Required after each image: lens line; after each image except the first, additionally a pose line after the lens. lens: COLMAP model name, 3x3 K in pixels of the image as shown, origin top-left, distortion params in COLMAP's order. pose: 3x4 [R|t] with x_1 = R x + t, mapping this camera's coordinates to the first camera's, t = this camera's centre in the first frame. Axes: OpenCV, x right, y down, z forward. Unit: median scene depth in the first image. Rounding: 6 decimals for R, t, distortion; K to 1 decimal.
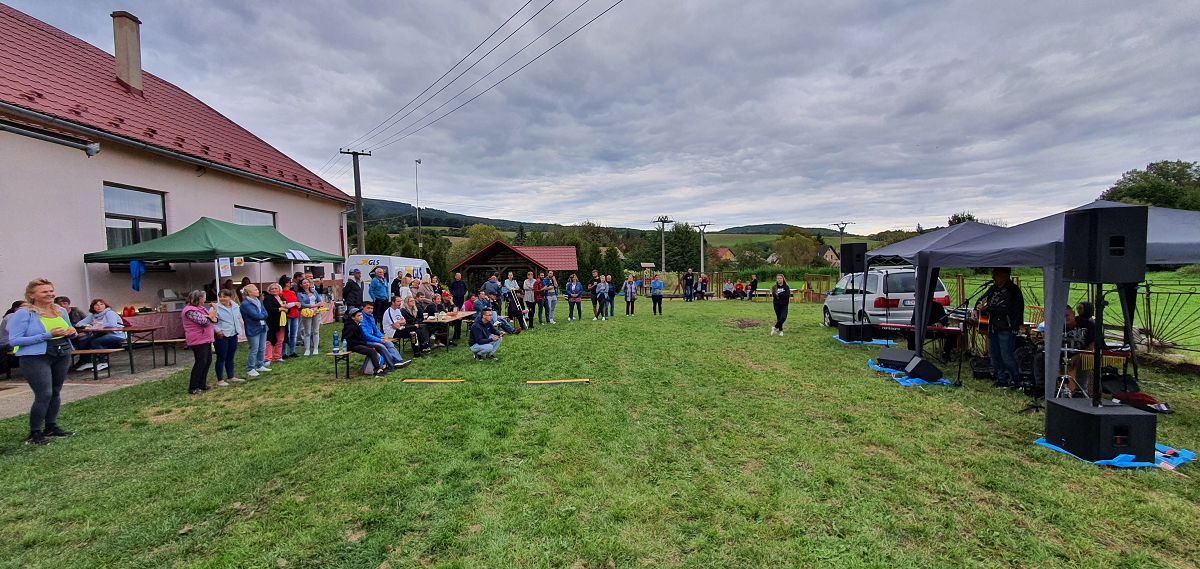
lens RADIAL K [[480.2, 0, 606.1], [0, 480.2, 288.6], [0, 0, 1]] dist [0.001616, -0.000096]
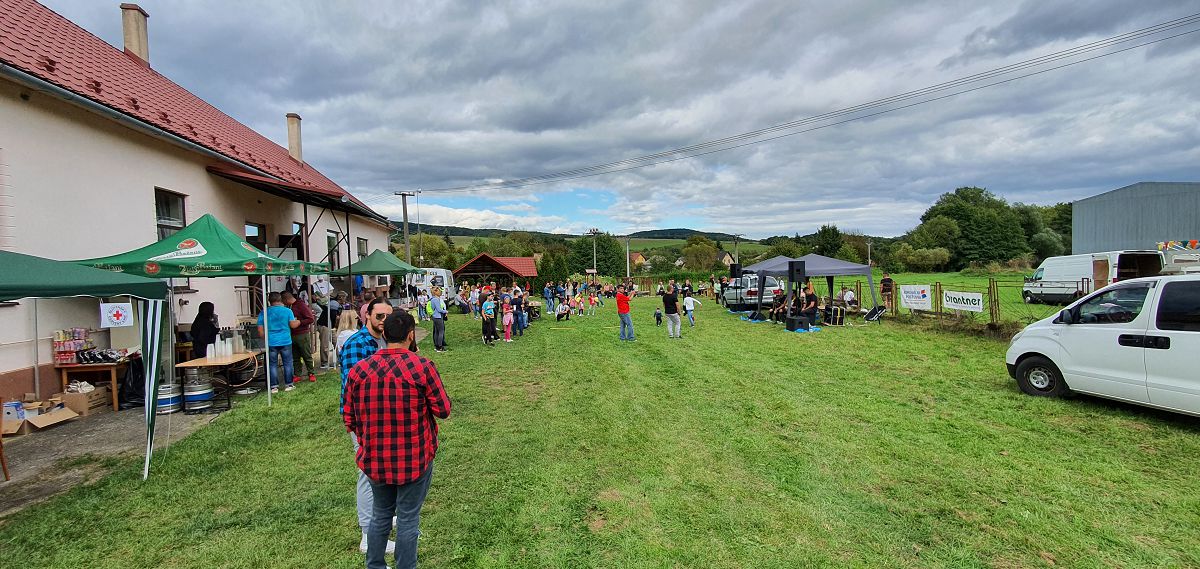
lens RADIAL K [[480.2, 0, 606.1], [0, 480.2, 288.6], [0, 0, 1]] dist [0.001616, -0.000096]
pose [[0.982549, -0.014570, 0.185434, -0.231401], [0.015763, 0.999863, -0.004959, 0.007321], [-0.185337, 0.007795, 0.982644, -0.515561]]
